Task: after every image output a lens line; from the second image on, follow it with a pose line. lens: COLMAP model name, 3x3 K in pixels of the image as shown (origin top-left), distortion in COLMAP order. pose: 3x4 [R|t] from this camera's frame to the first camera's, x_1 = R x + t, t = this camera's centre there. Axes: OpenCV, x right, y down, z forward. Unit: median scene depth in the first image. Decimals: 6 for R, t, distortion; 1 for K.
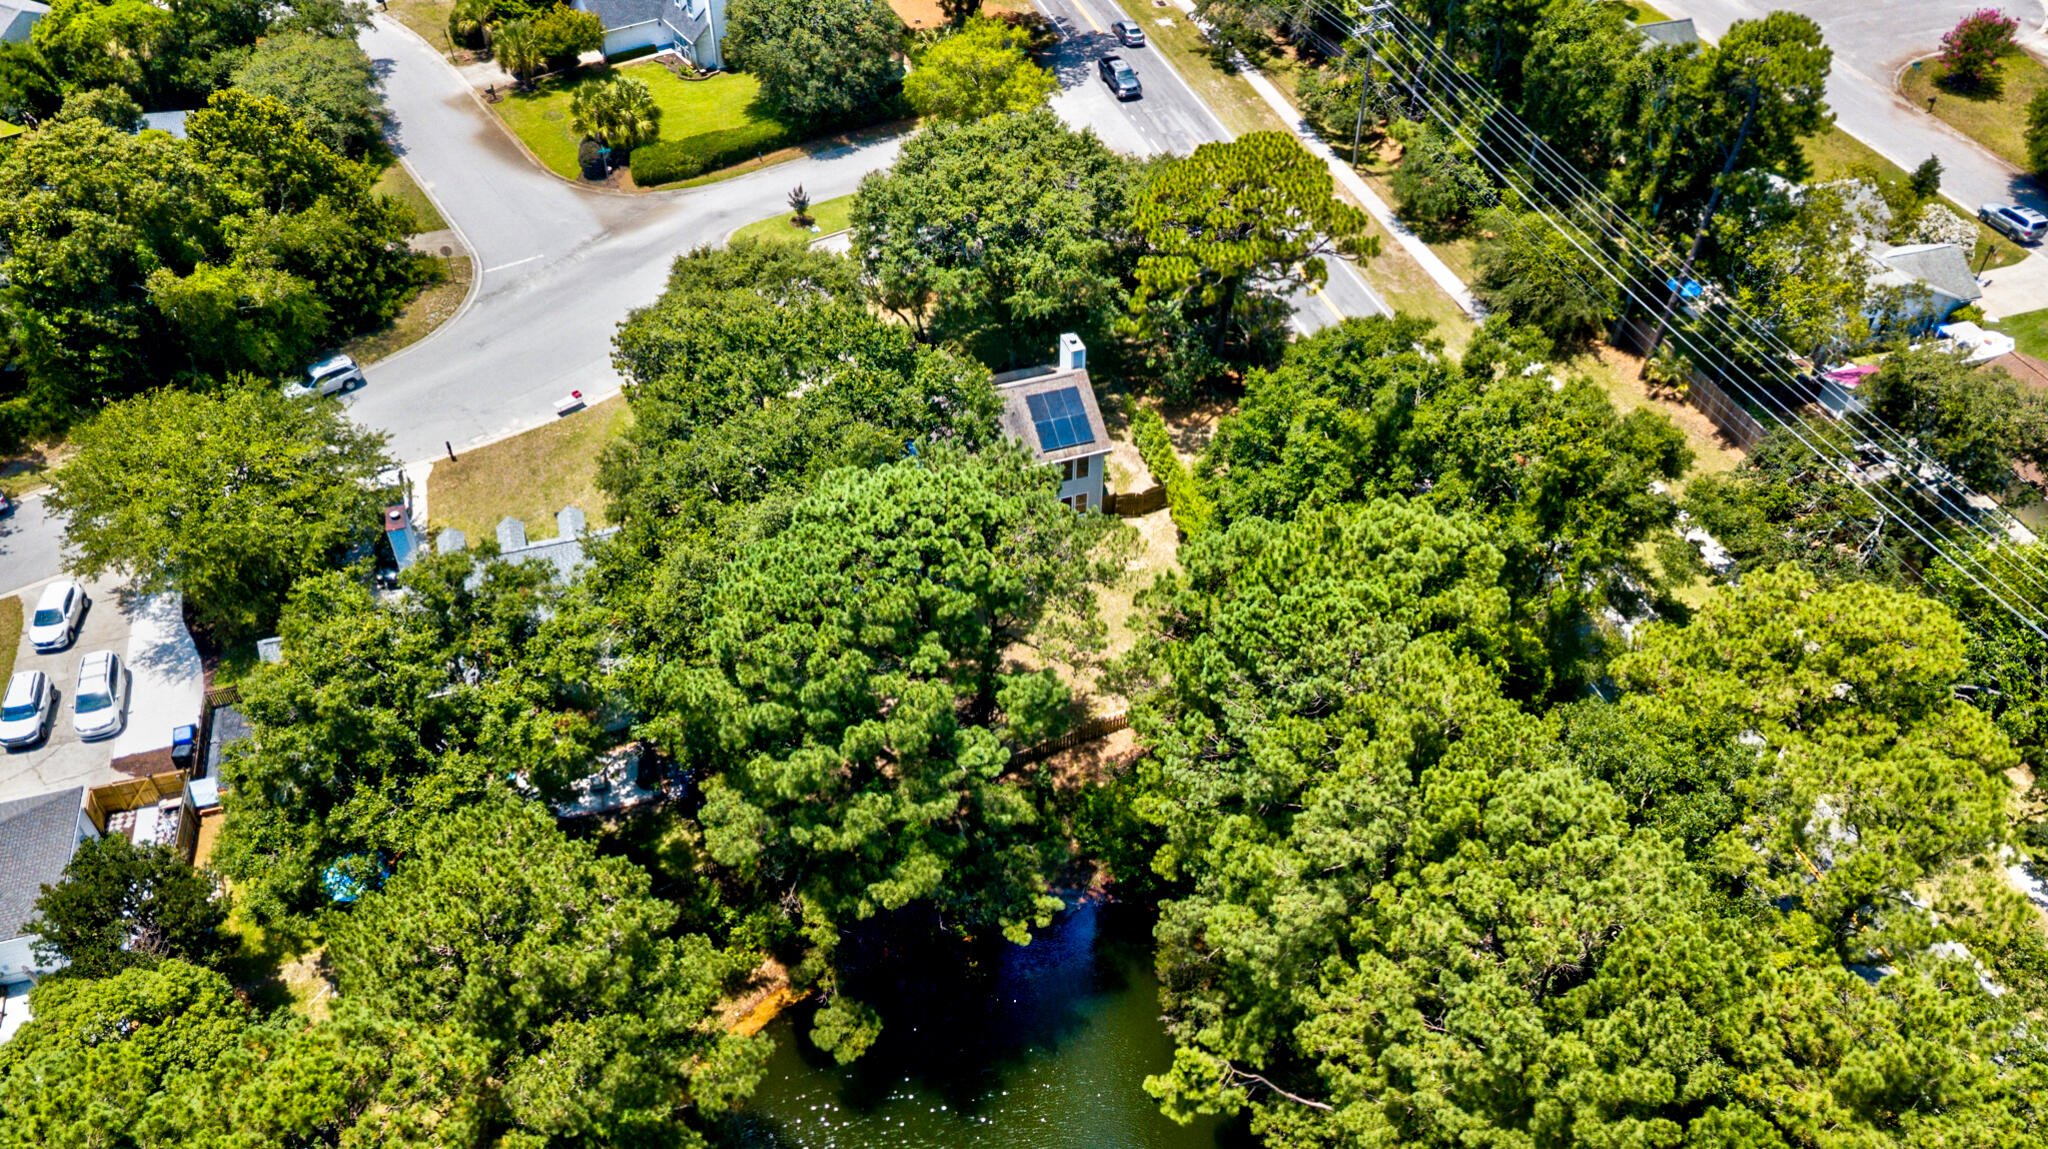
lens RADIAL K [[1558.2, 0, 1022.0], [0, 1558.2, 611.6], [0, 0, 1]] dist [0.008702, 0.027271]
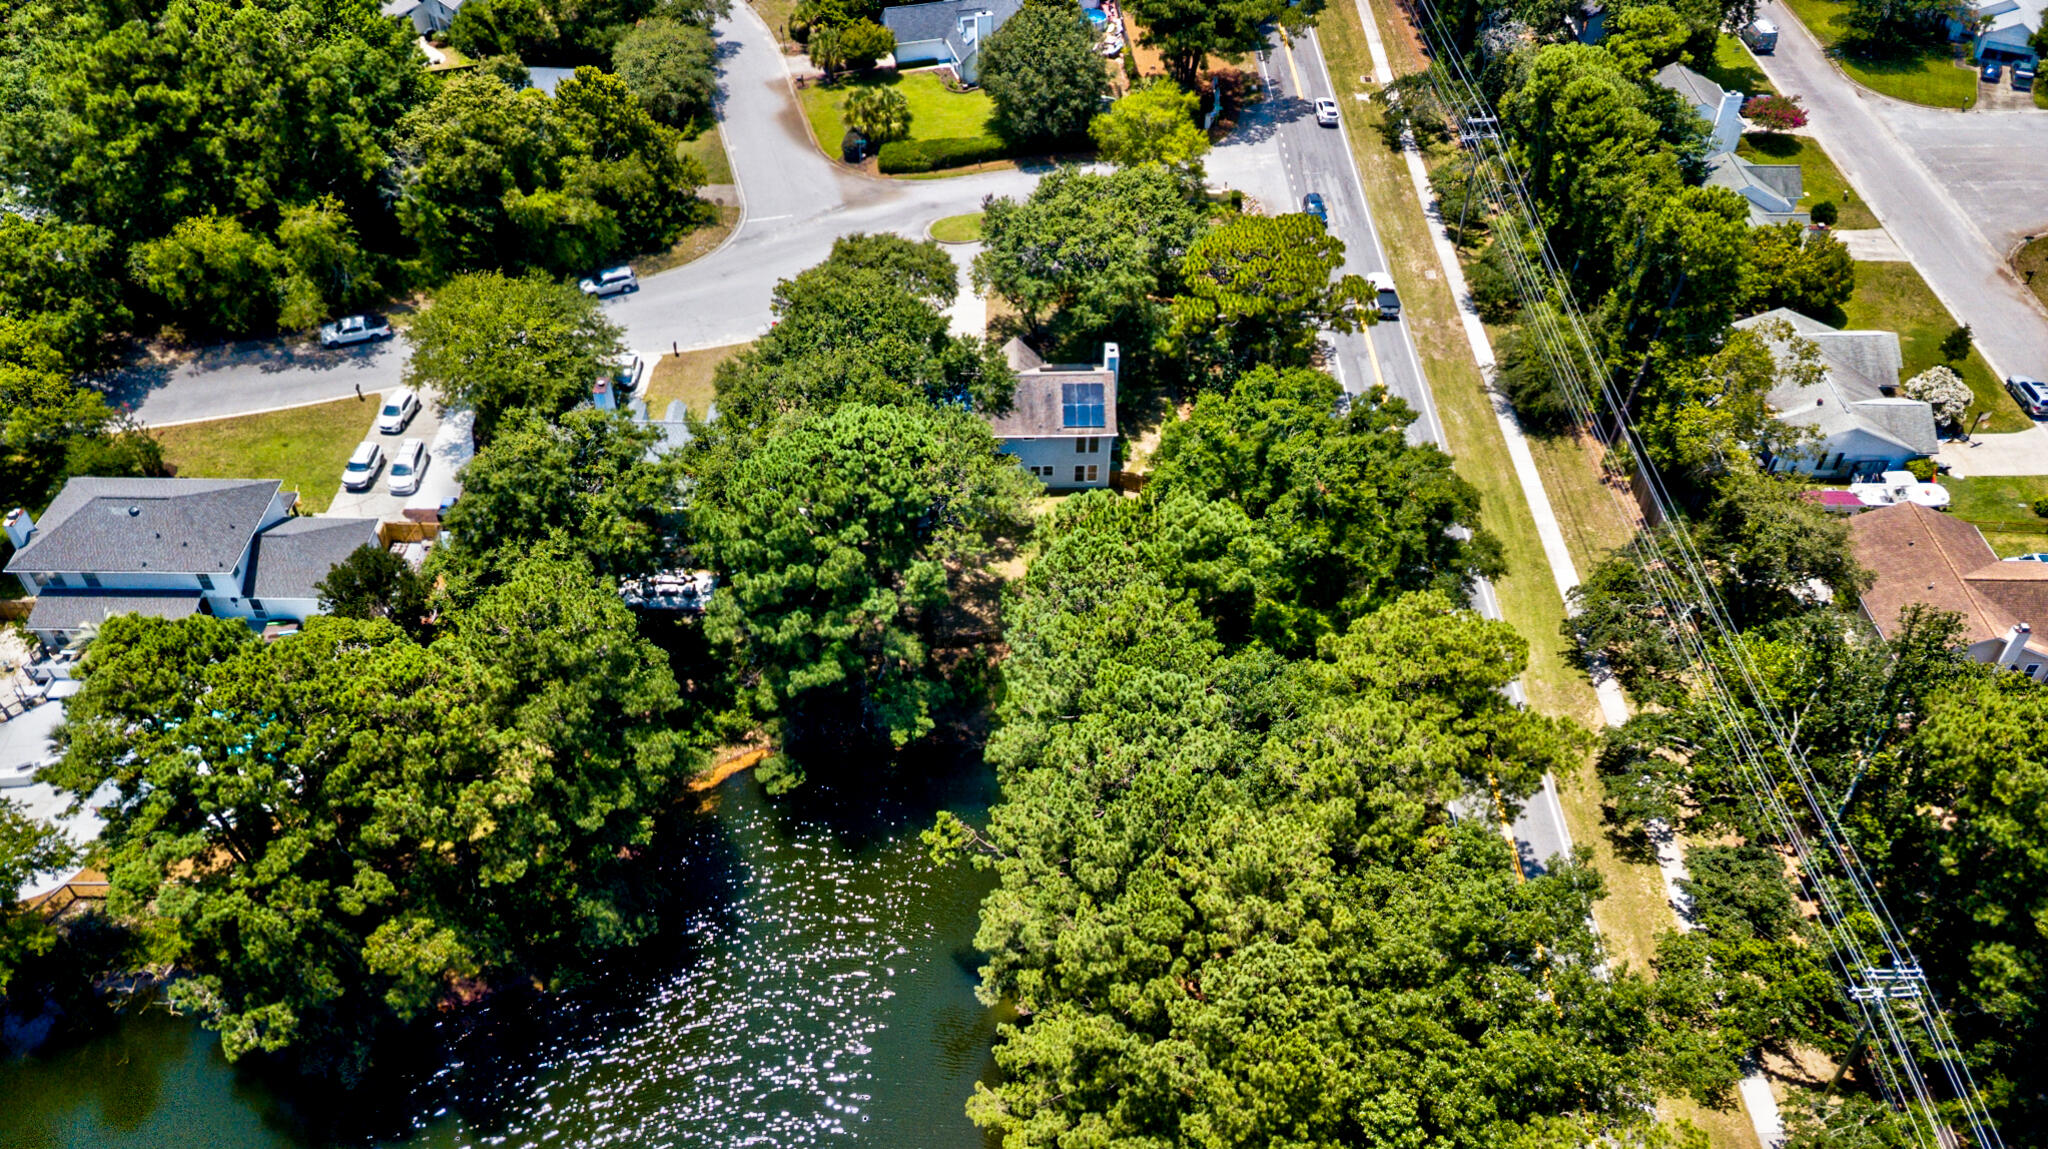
lens RADIAL K [[1558.2, 0, 1022.0], [0, 1558.2, 611.6], [0, 0, 1]] dist [0.008702, 0.027271]
pose [[0.953866, 0.211980, -0.212612, 0.275355], [-0.208799, 0.977237, 0.037569, 0.008504], [0.215737, 0.008557, 0.976414, -0.284382]]
